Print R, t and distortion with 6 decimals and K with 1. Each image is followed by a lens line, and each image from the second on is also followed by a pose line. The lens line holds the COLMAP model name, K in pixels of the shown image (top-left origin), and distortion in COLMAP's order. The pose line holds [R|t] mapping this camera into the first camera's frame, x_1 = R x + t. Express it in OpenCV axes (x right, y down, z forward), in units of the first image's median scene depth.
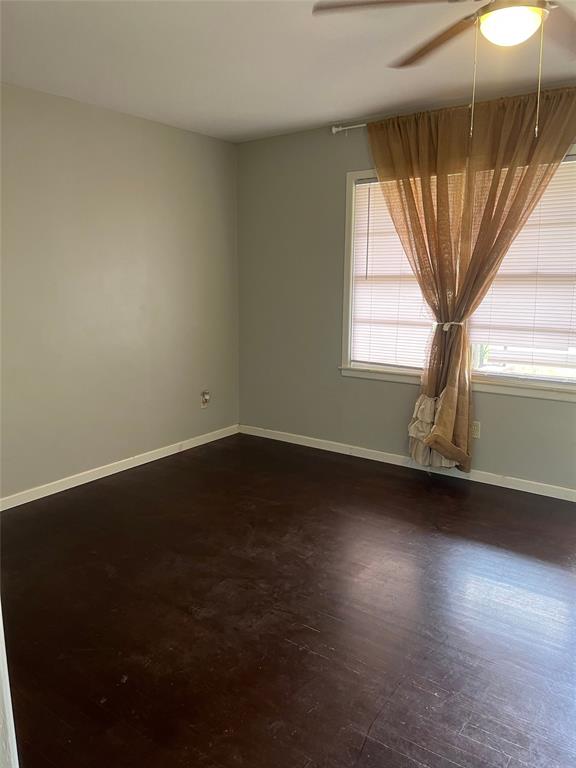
lens RADIAL K [[581.1, 0, 288.0], [0, 581.1, 384.0], [0, 0, 1]] dist [0.056342, -0.071826]
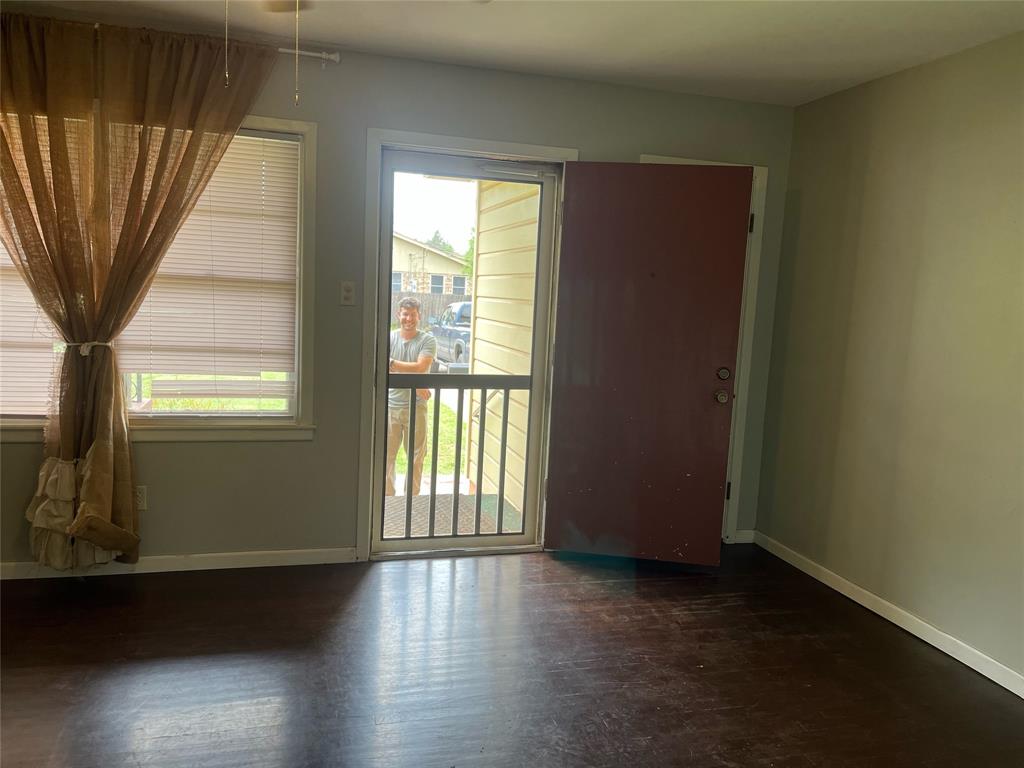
lens RADIAL K [[774.7, 0, 512.0], [0, 774.7, 384.0], [0, 0, 1]] dist [0.056342, -0.071826]
pose [[0.612649, -0.062312, 0.787895, -0.128139], [0.096015, 0.995372, 0.004061, -0.016798], [-0.784501, 0.073161, 0.615797, 0.088595]]
